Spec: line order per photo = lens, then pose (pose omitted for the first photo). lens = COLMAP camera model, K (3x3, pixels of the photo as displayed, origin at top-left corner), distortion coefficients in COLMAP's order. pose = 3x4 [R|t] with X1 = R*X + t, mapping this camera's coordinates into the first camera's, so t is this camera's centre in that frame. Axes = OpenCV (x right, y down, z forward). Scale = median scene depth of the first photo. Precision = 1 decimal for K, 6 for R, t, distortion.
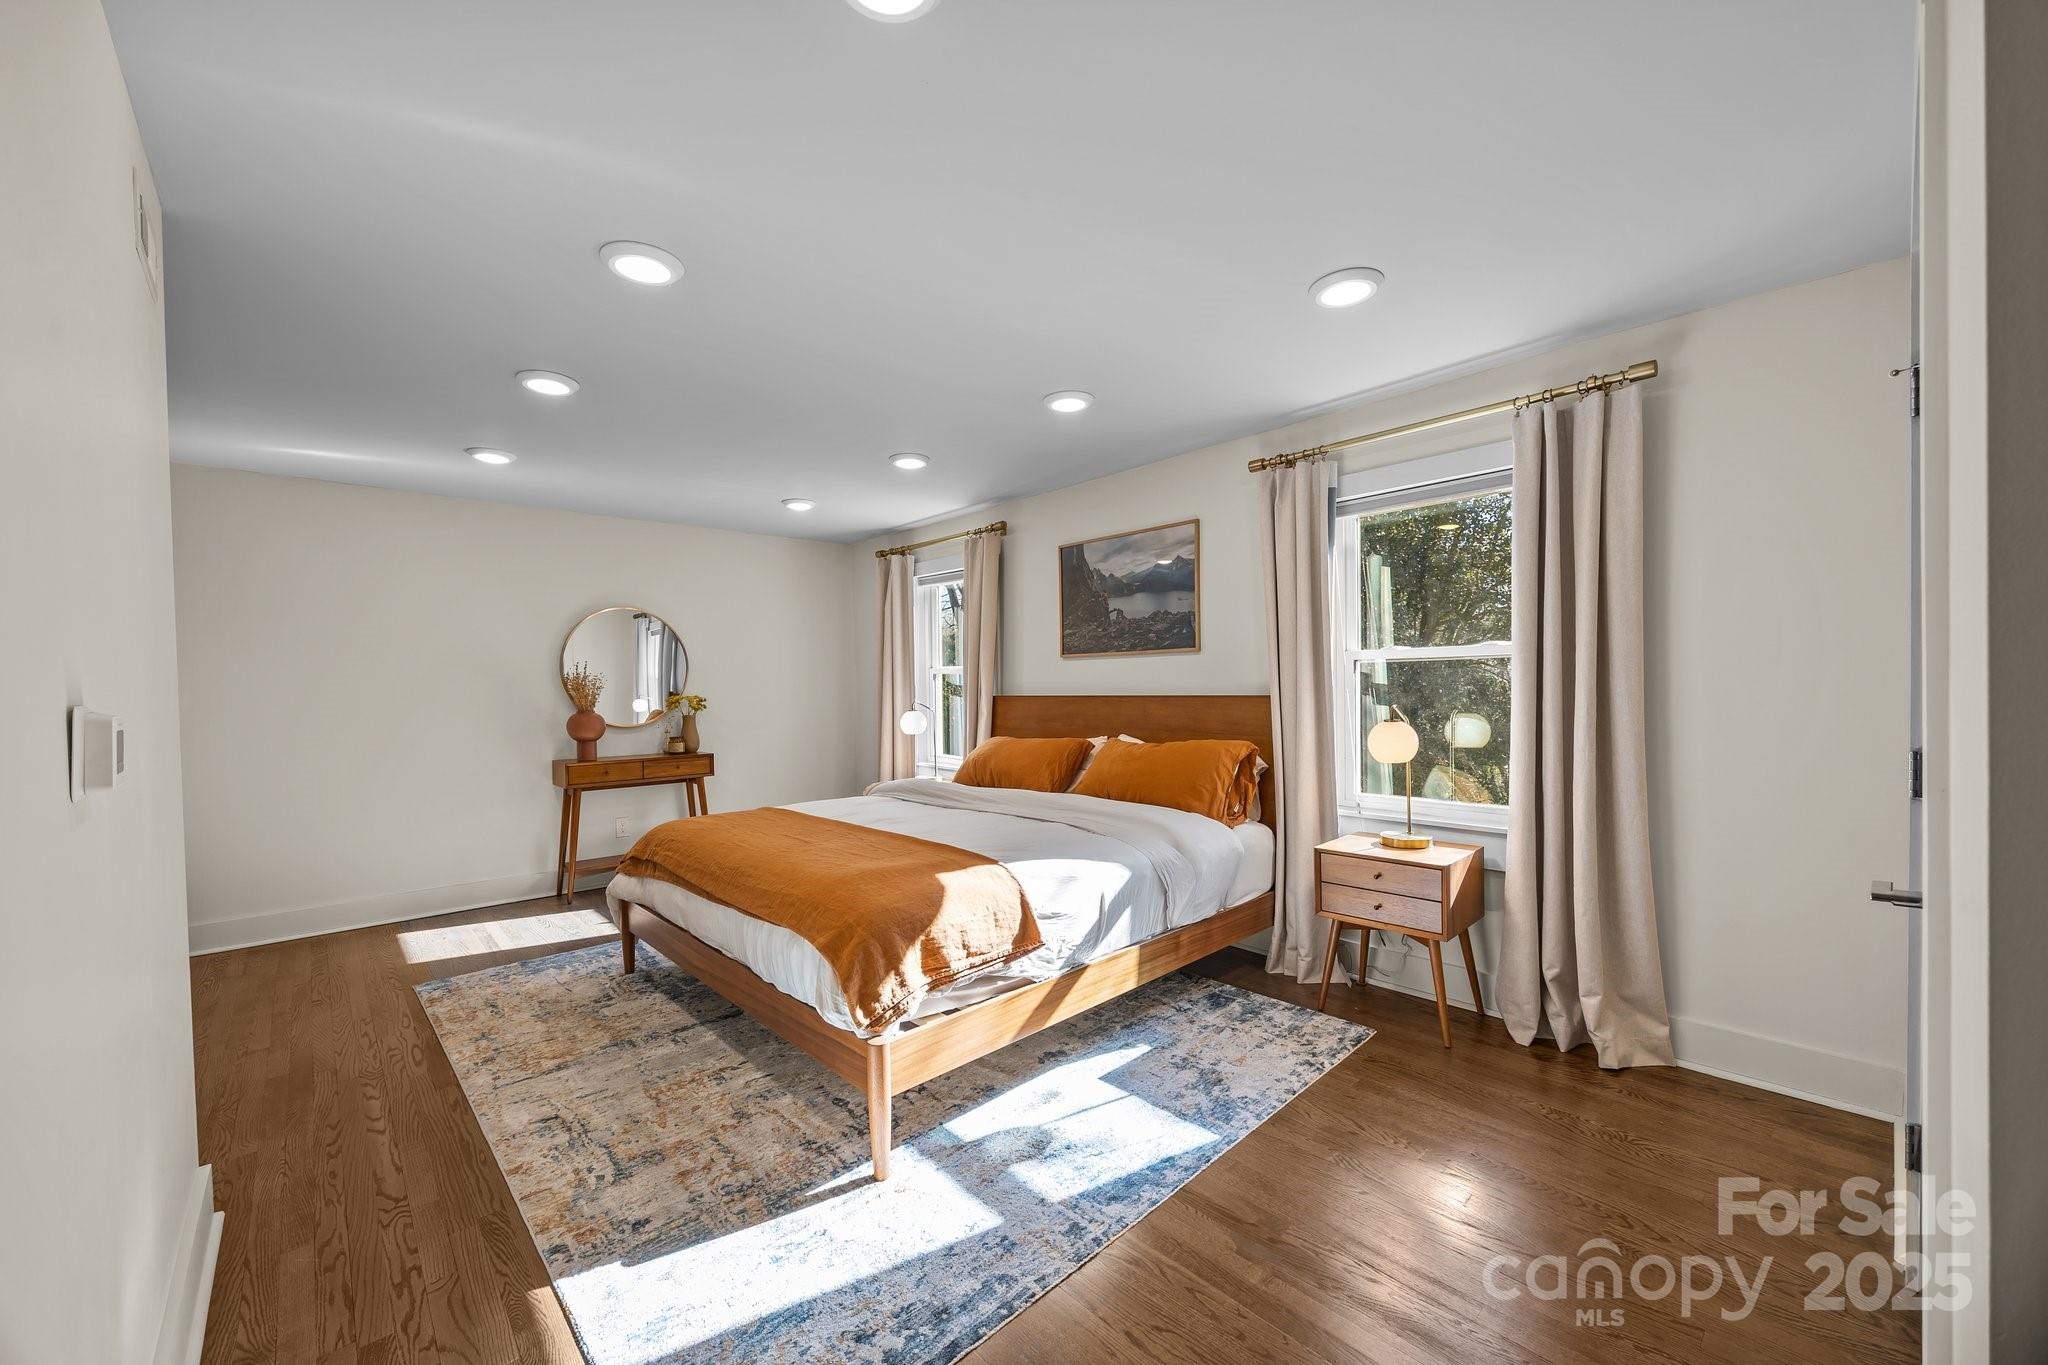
lens RADIAL K [[779.9, 0, 990.3], [0, 779.9, 694.2], [0, 0, 1]] dist [-0.002803, -0.000053]
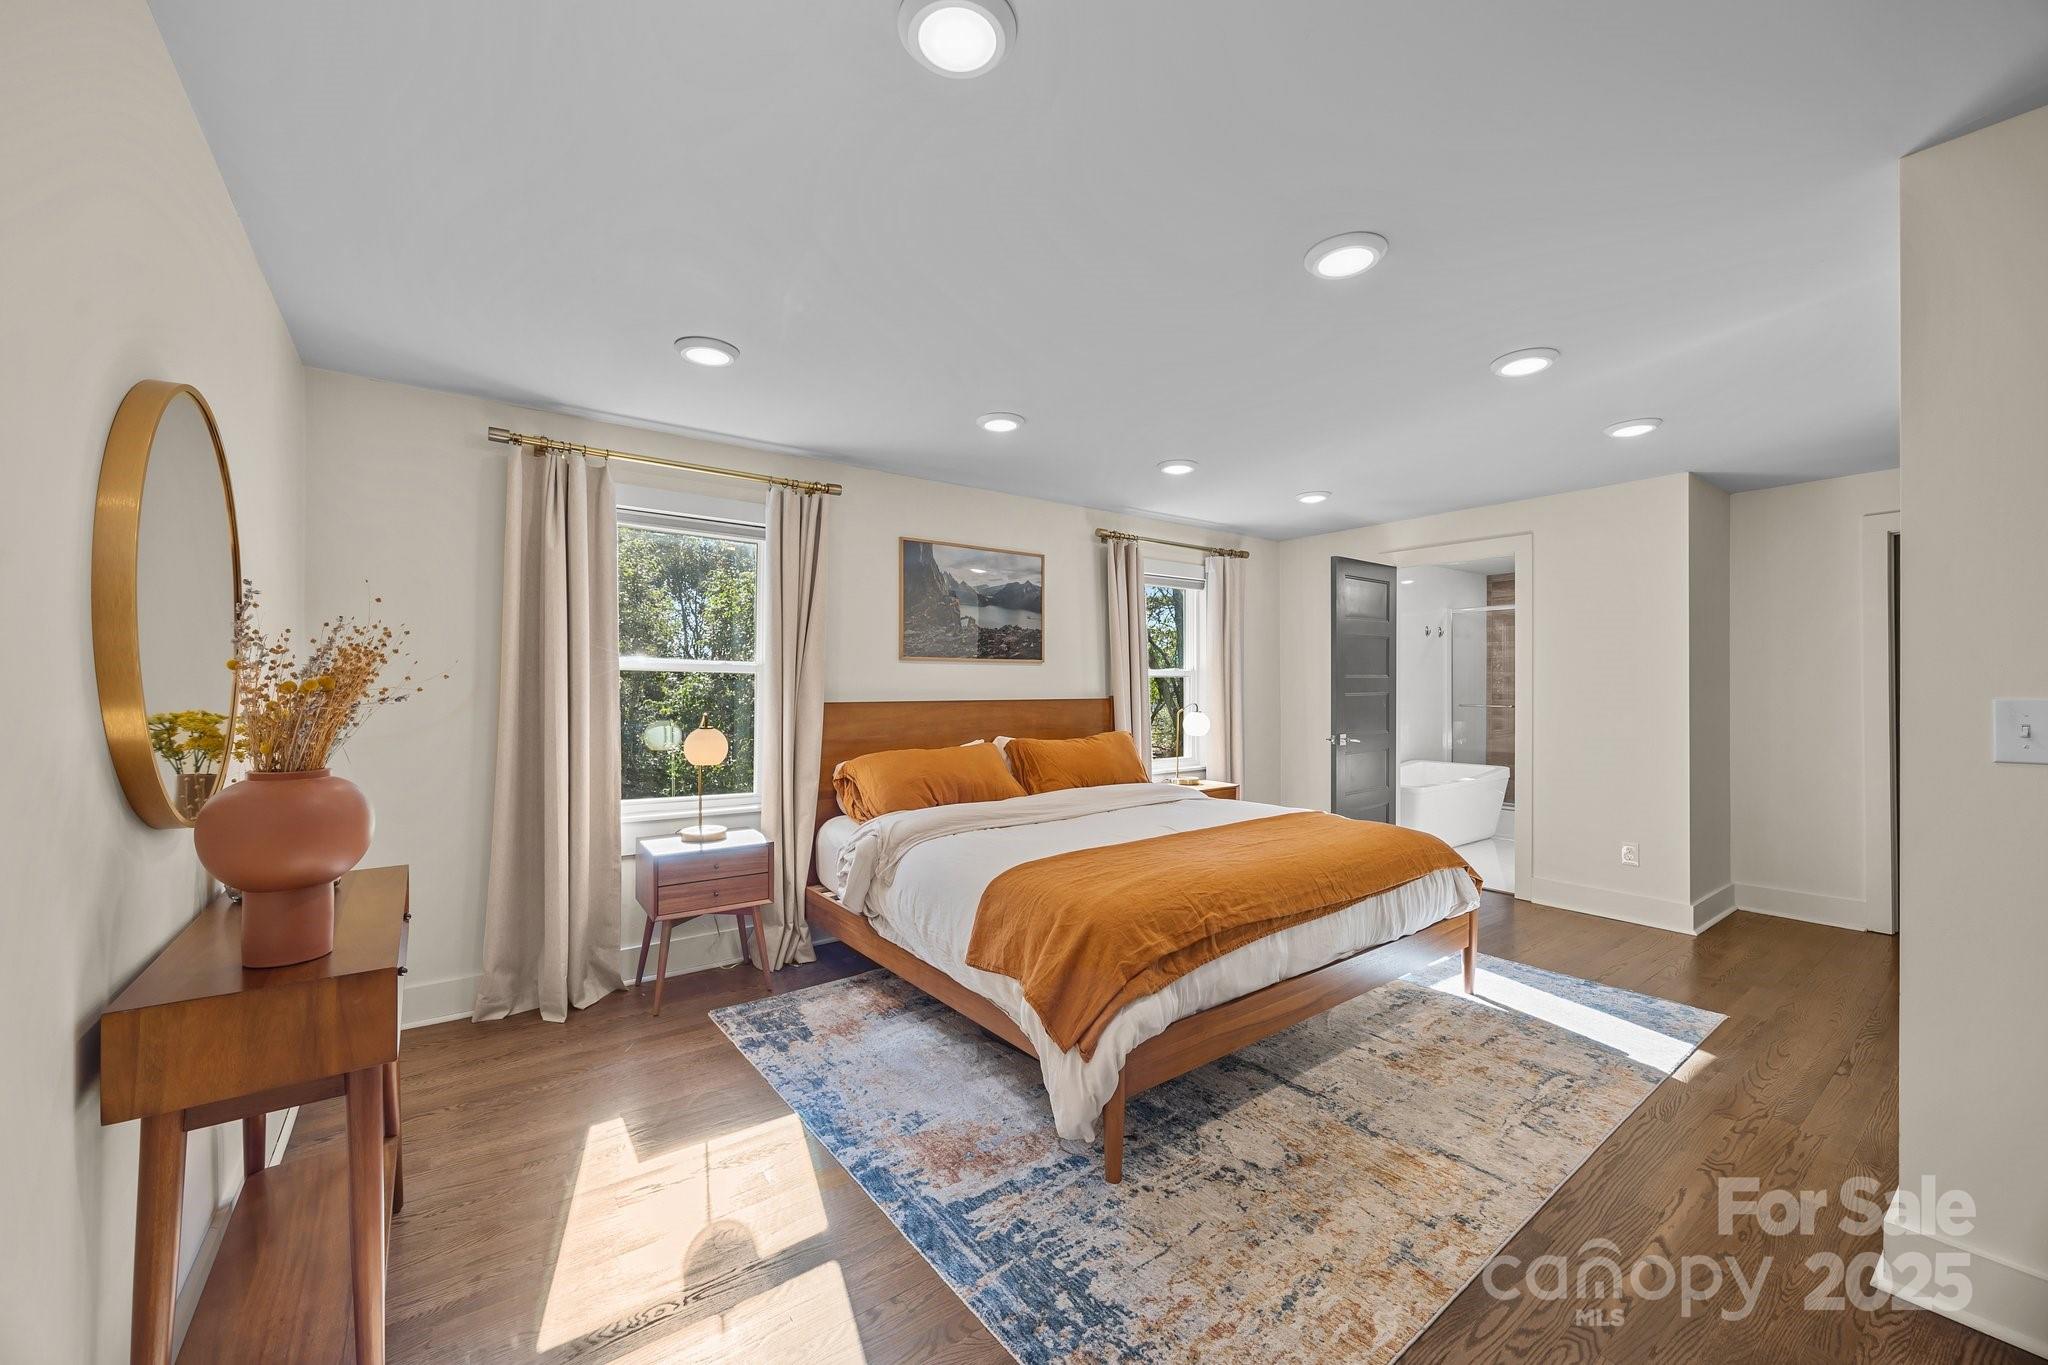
lens RADIAL K [[779.9, 0, 1022.9], [0, 779.9, 691.0], [0, 0, 1]] dist [-0.002803, -0.000053]
pose [[0.092650, -0.000444, 0.995699, -1.183742], [0.004936, 0.999988, -0.000014, -0.013135], [-0.995687, 0.004916, 0.092651, 1.133736]]
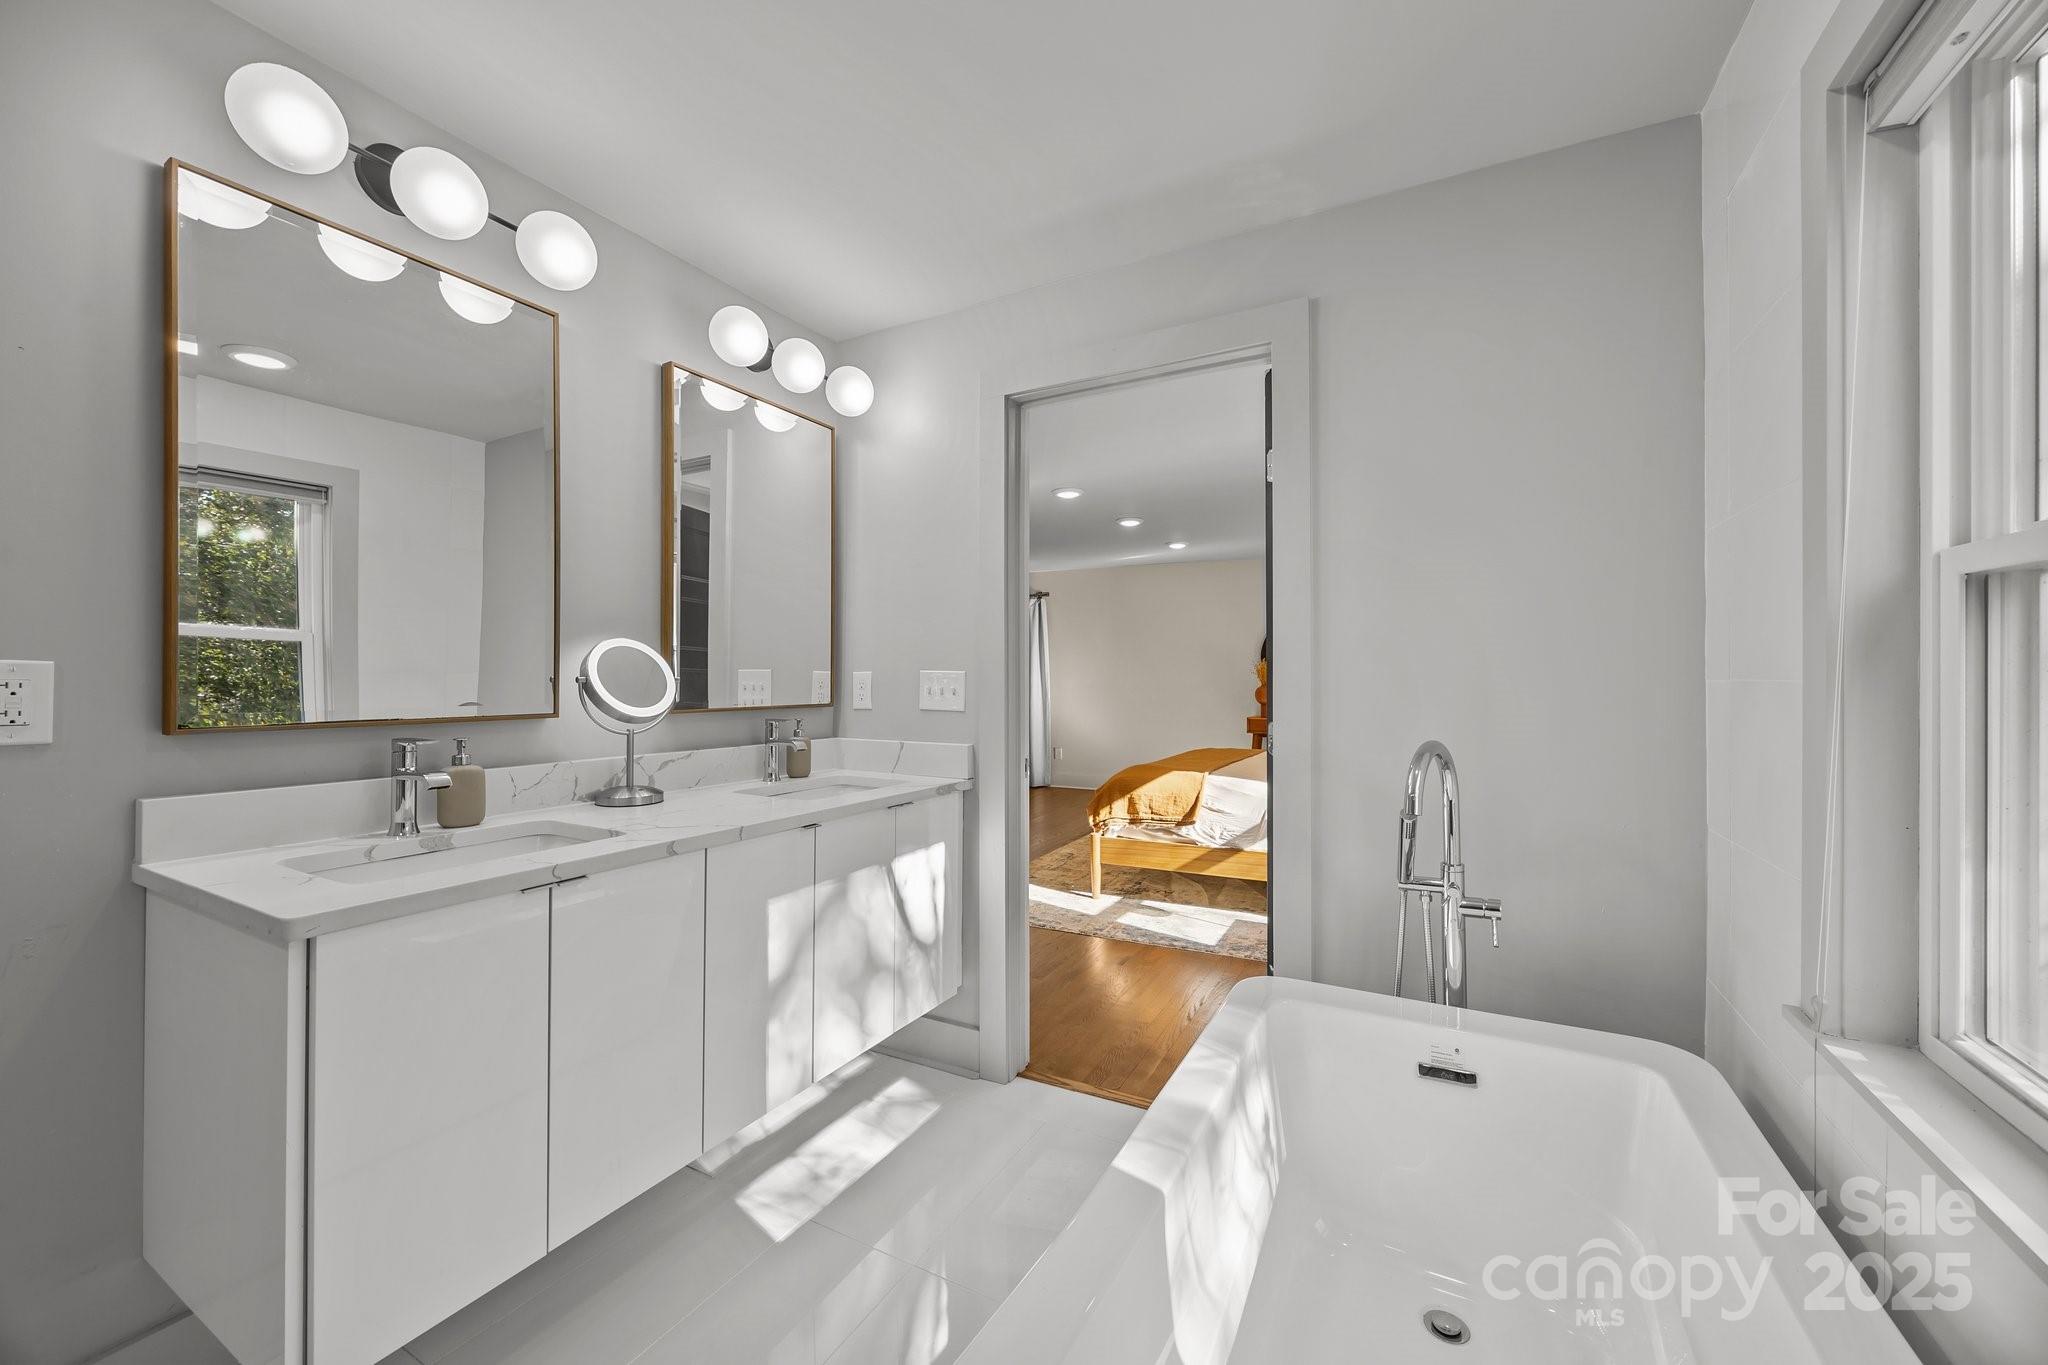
lens RADIAL K [[779.9, 0, 1027.8], [0, 779.9, 675.3], [0, 0, 1]] dist [-0.002803, -0.000053]
pose [[0.331594, 0.010389, -0.943365, 1.198528], [-0.016772, 0.999846, 0.005116, 0.000078], [0.943273, 0.014126, 0.331718, 0.067606]]
